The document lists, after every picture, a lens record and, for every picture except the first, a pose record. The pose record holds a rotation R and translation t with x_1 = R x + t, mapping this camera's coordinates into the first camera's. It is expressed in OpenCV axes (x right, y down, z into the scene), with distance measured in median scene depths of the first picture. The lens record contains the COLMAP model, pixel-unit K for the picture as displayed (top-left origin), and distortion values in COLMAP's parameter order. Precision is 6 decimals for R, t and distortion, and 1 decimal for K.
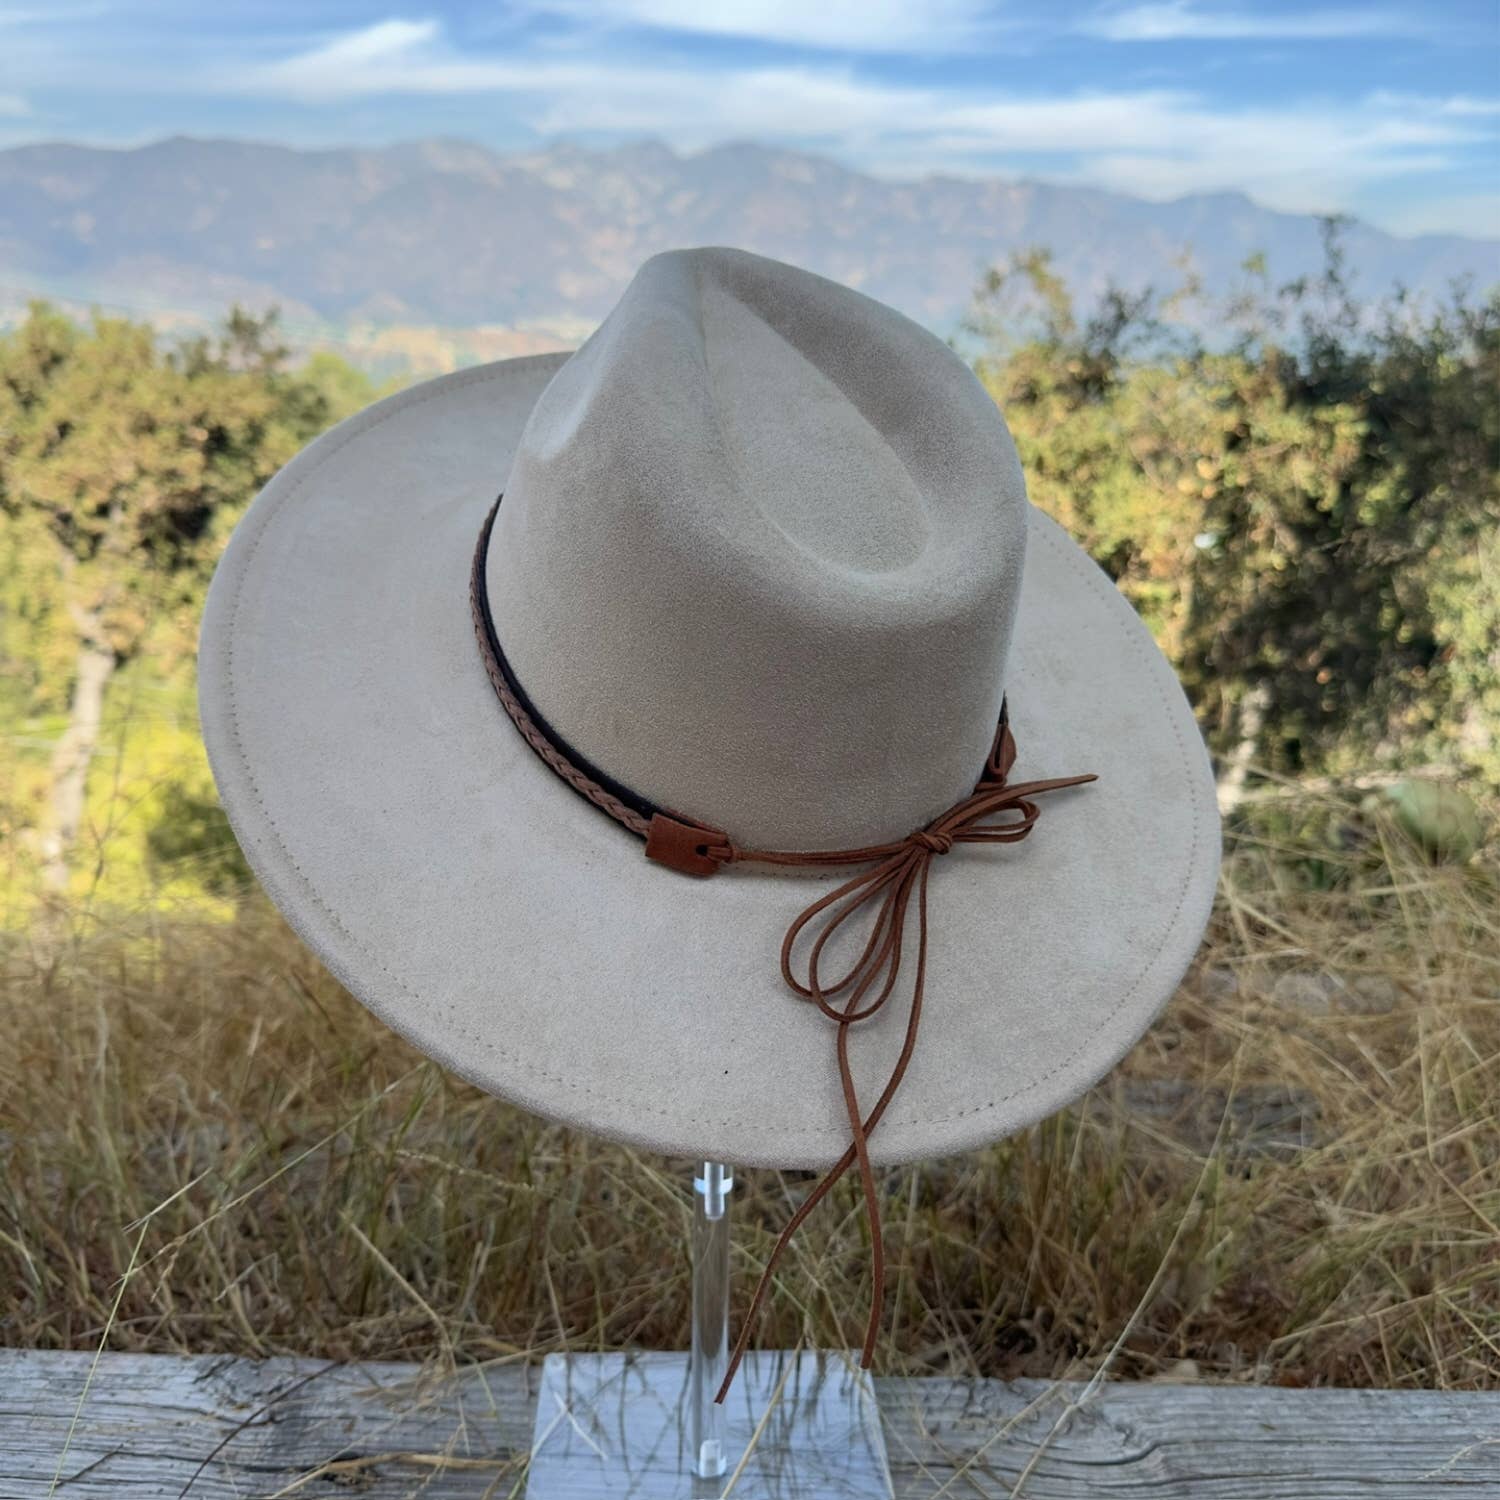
lens RADIAL K [[1447.4, 0, 735.2], [0, 1447.4, 768.4], [0, 0, 1]] dist [-0.030954, 0.000000]
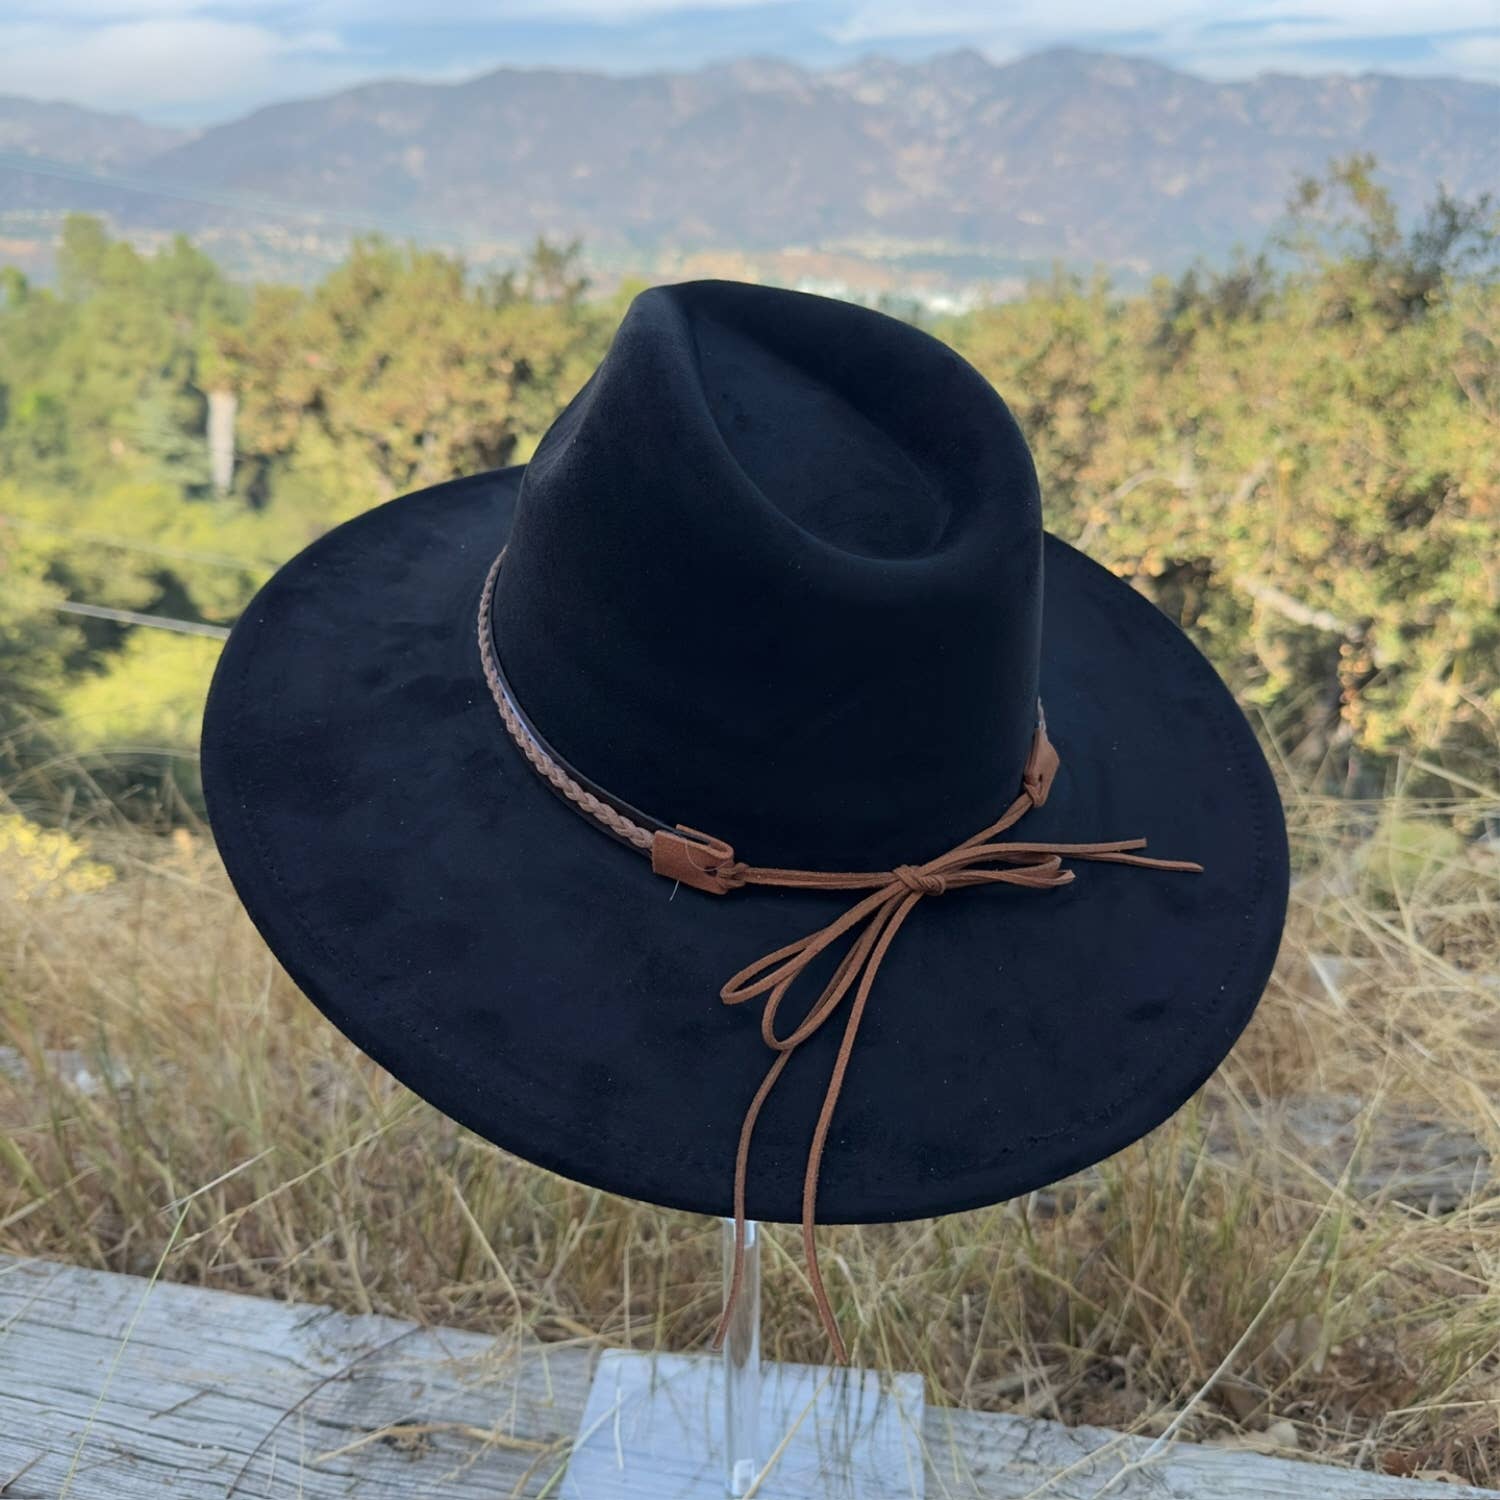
lens RADIAL K [[1447.4, 0, 743.9], [0, 1447.4, 757.2], [0, 0, 1]] dist [-0.030954, 0.000000]
pose [[0.979806, 0.039100, -0.196088, 0.108896], [-0.030153, 0.998372, 0.048410, -0.044911], [0.197662, -0.041519, 0.979391, 0.027161]]
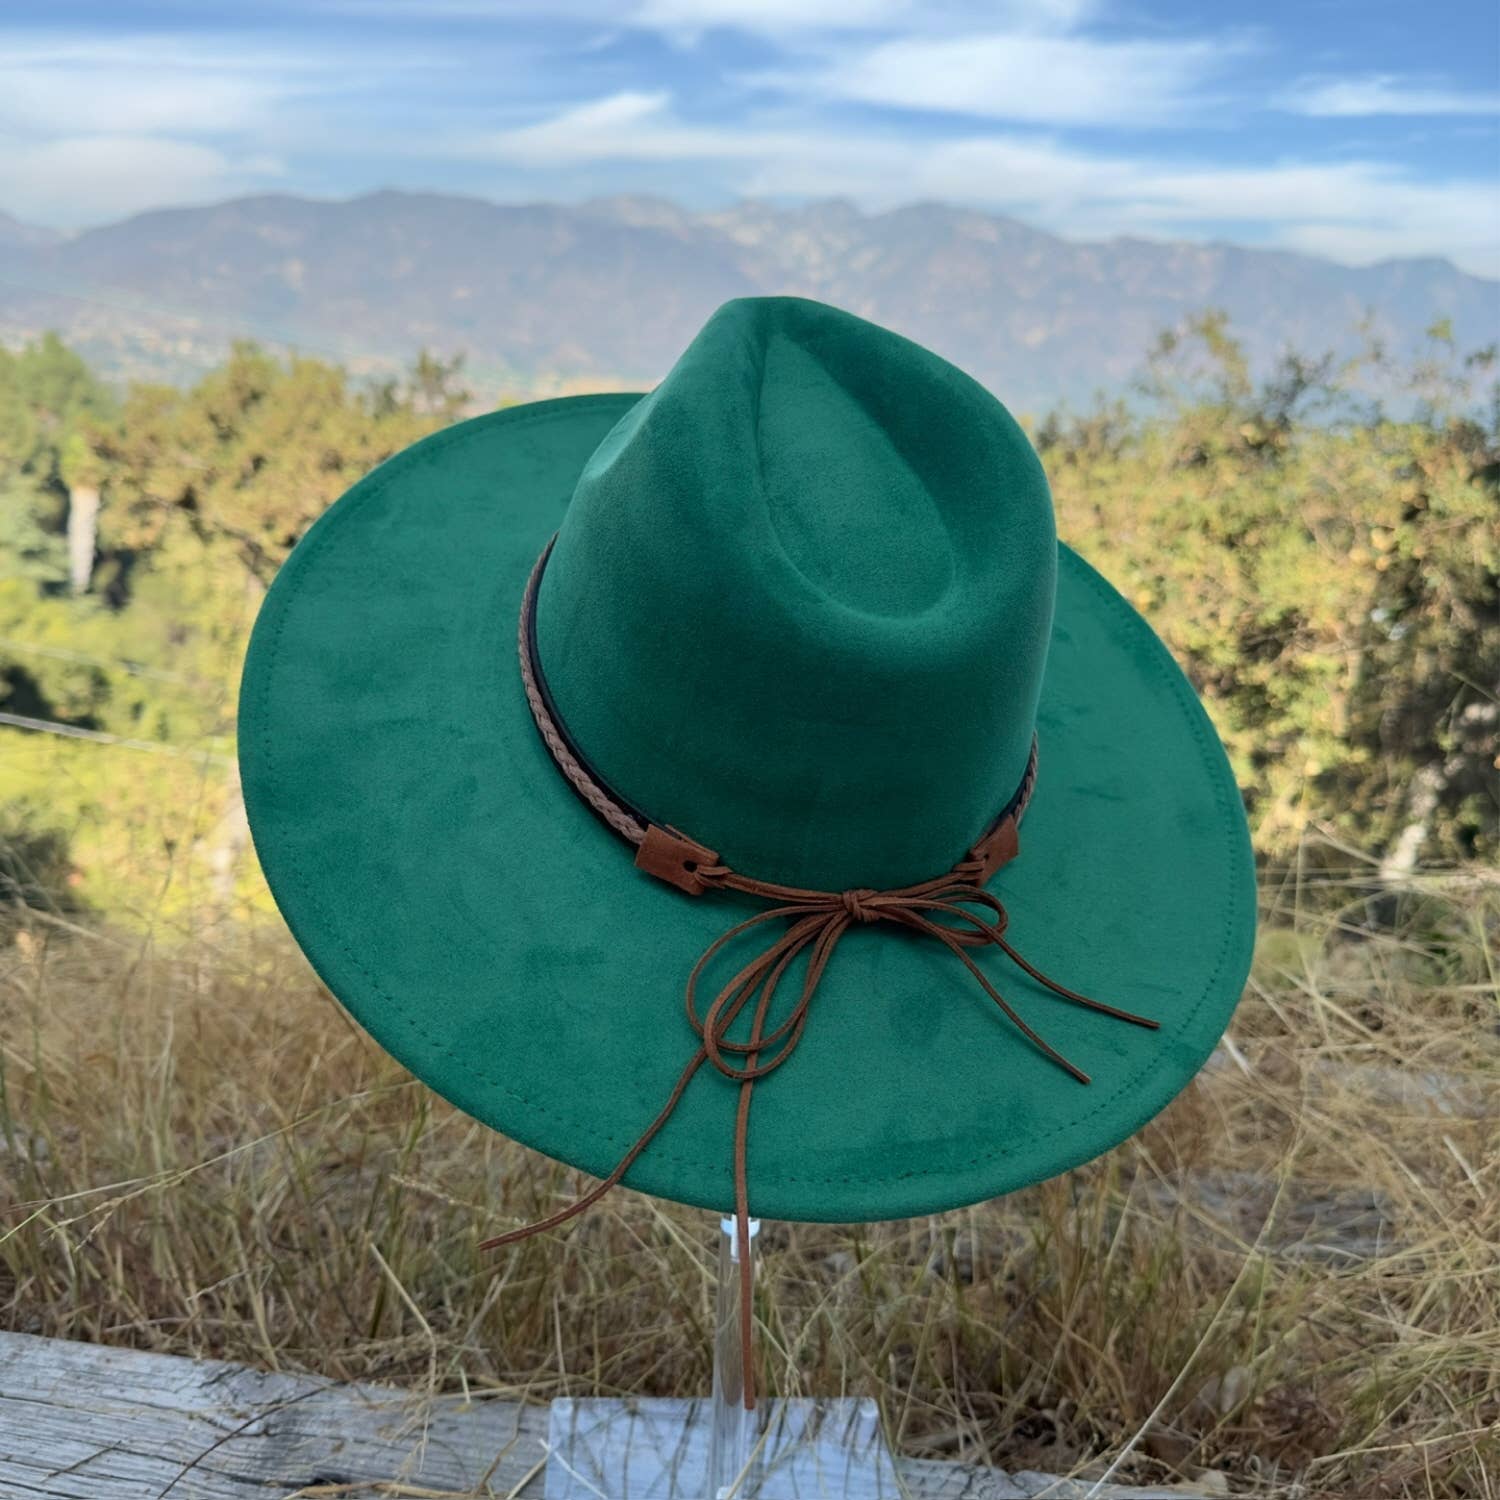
lens RADIAL K [[1447.4, 0, 728.3], [0, 1447.4, 760.1], [0, 0, 1]] dist [-0.030954, 0.000000]
pose [[0.991954, 0.052712, -0.115102, 0.065748], [-0.057291, 0.997677, -0.036847, 0.000283], [0.112892, 0.043144, 0.992670, 0.009847]]
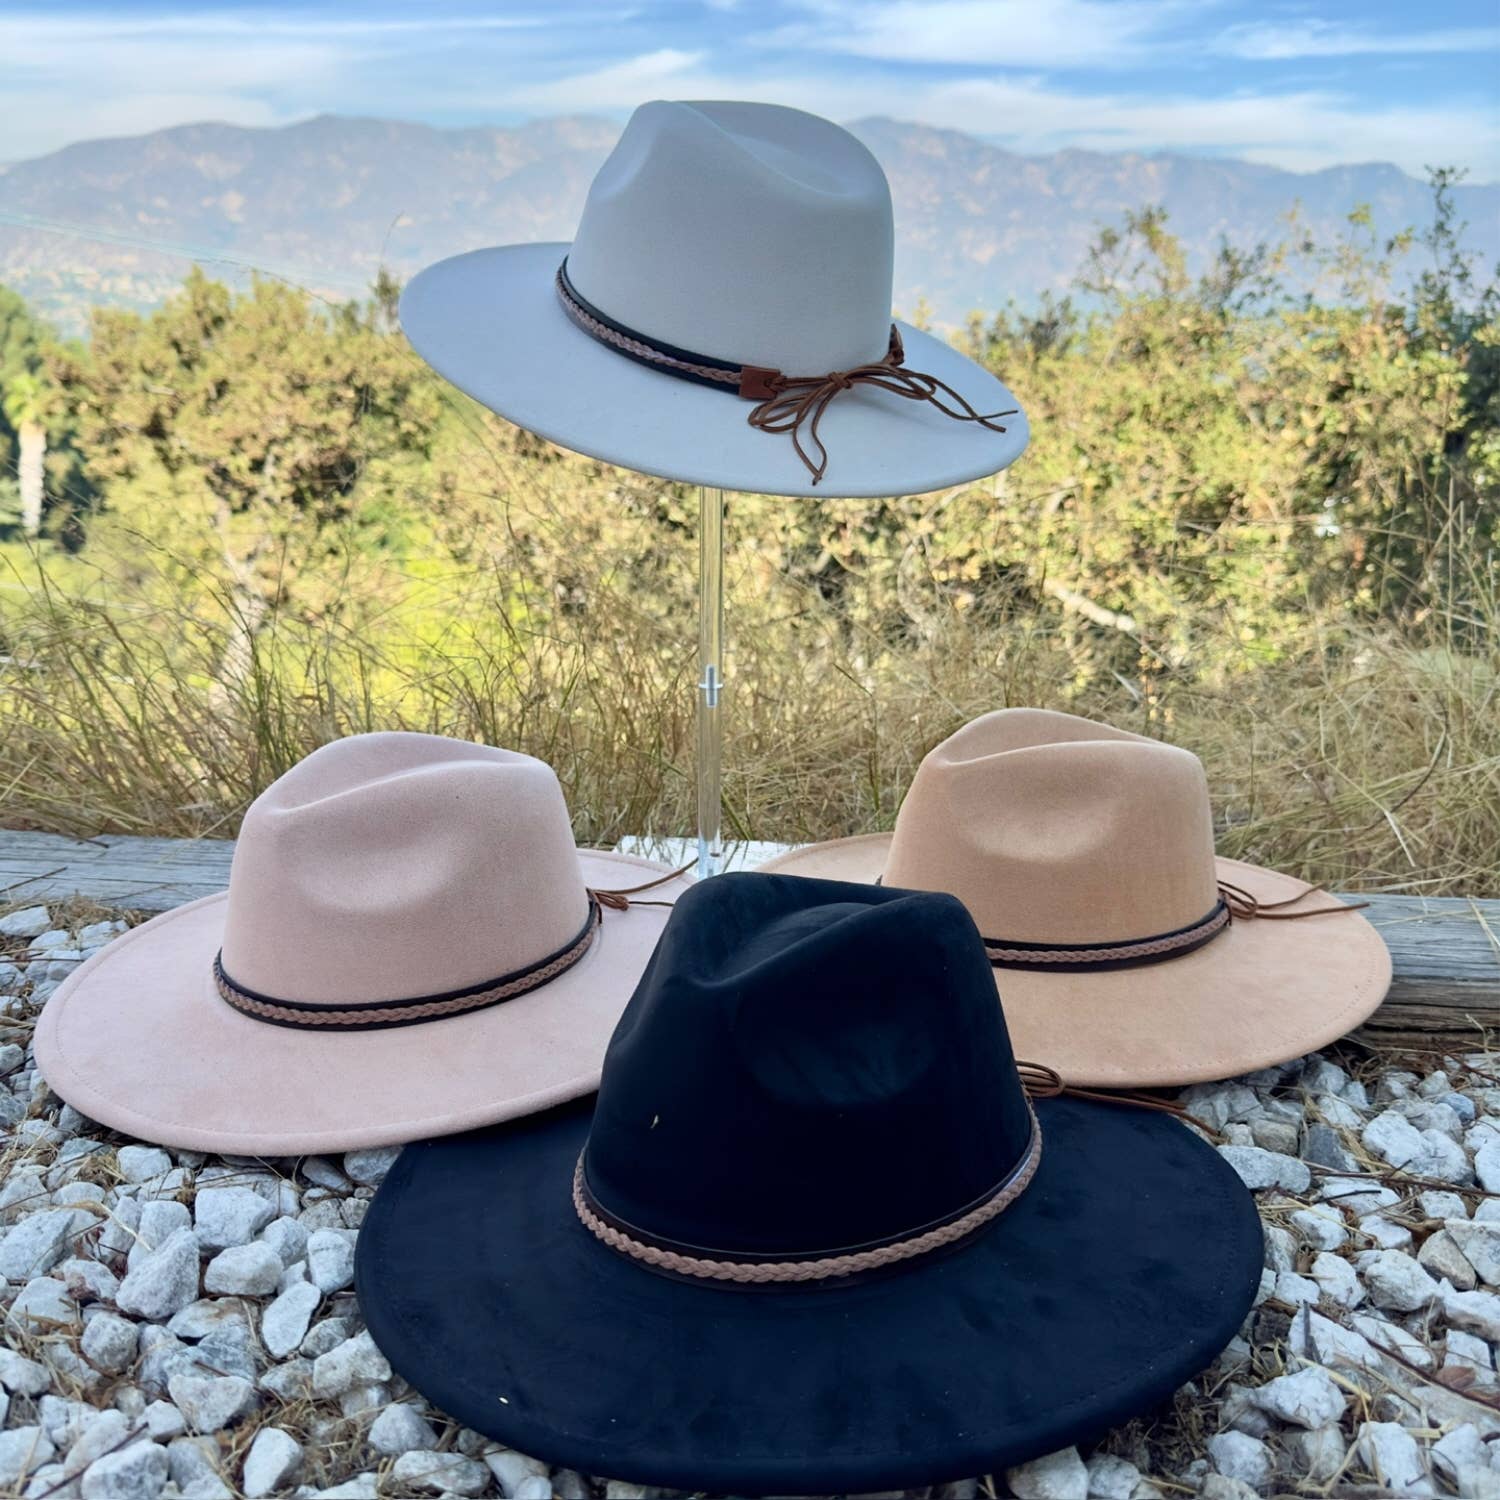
lens RADIAL K [[1447.4, 0, 727.0], [0, 1447.4, 792.6], [0, 0, 1]] dist [-0.030954, 0.000000]
pose [[0.995930, 0.029310, -0.085227, 0.040972], [-0.027085, 0.999264, 0.027148, 0.238837], [0.085960, -0.024729, 0.995992, -0.366583]]
